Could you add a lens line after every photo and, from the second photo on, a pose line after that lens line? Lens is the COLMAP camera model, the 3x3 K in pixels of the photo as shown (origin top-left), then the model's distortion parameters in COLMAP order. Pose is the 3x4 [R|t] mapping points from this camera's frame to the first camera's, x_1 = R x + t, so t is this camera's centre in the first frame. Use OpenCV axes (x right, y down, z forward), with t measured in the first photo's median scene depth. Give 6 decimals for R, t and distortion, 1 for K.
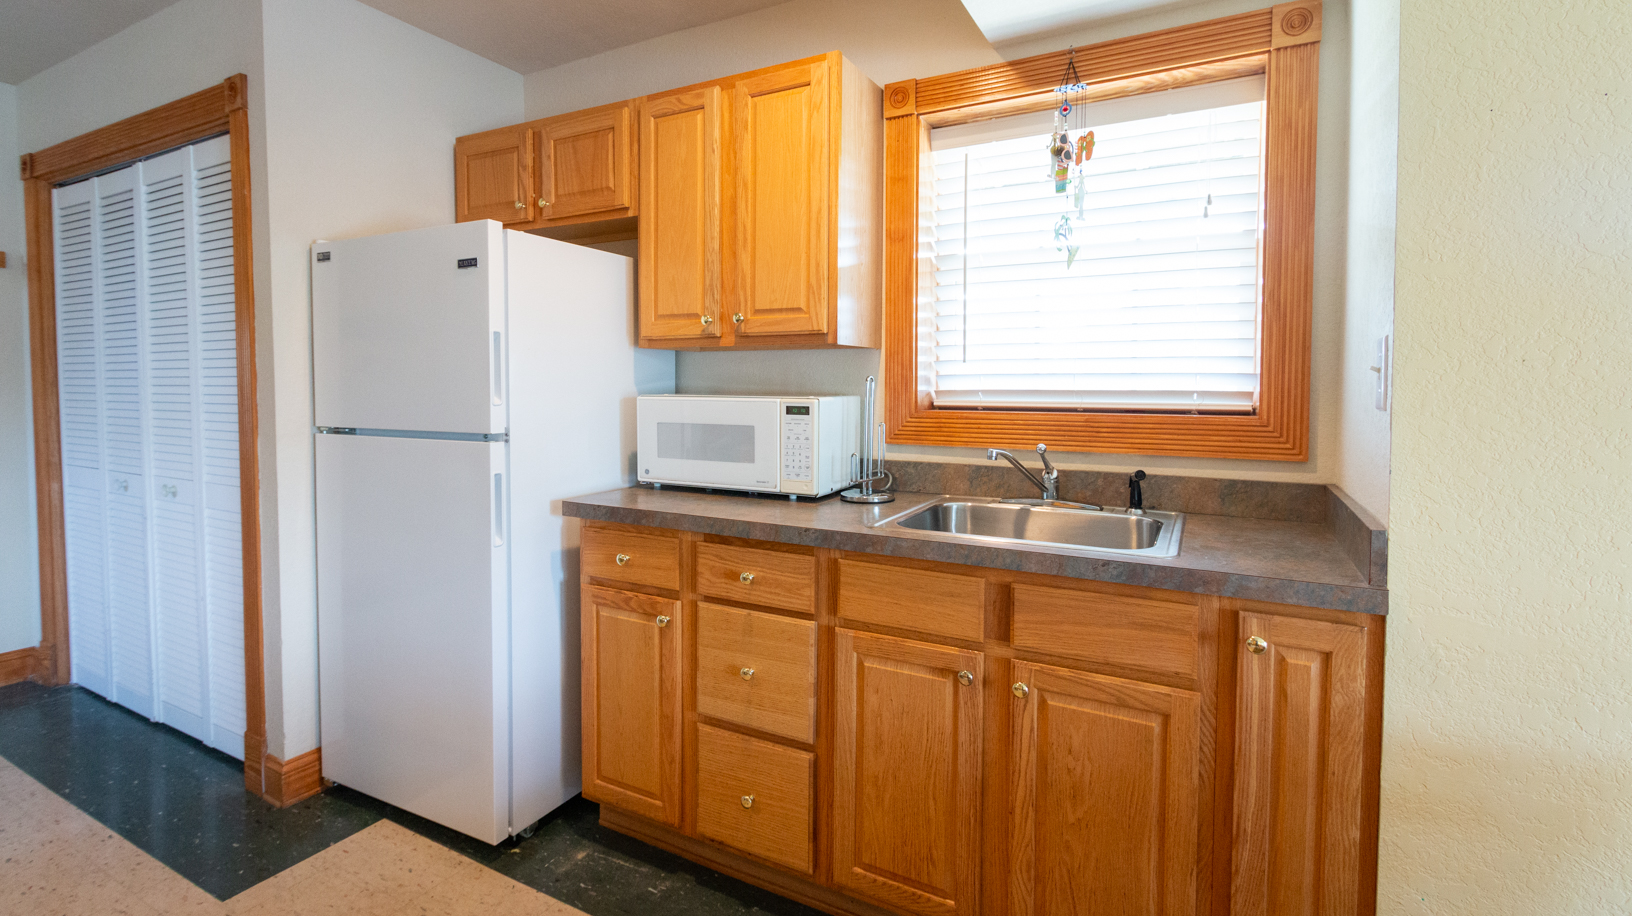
lens RADIAL K [[735.9, 0, 813.4], [0, 735.9, 419.0], [0, 0, 1]] dist [0.001016, -0.000057]
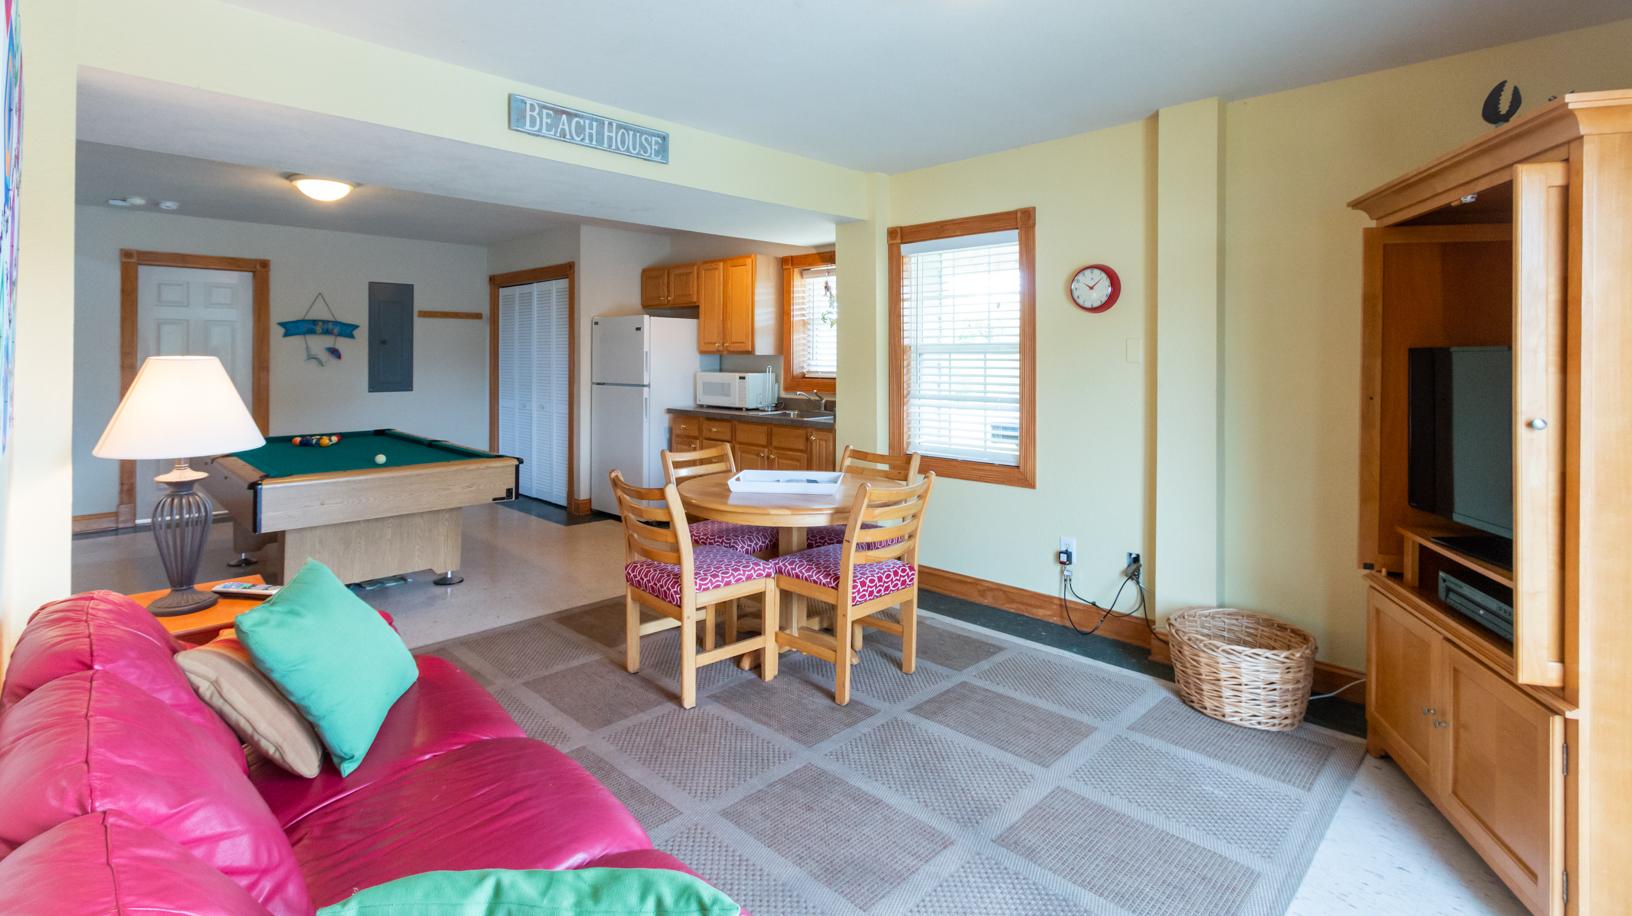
lens RADIAL K [[792.2, 0, 819.7], [0, 792.2, 377.9], [0, 0, 1]] dist [0.001052, -0.000007]
pose [[0.958598, 0.008574, -0.284635, 1.050488], [-0.015116, 0.999669, -0.020795, 0.044086], [0.284362, 0.024236, 0.958410, -1.706721]]
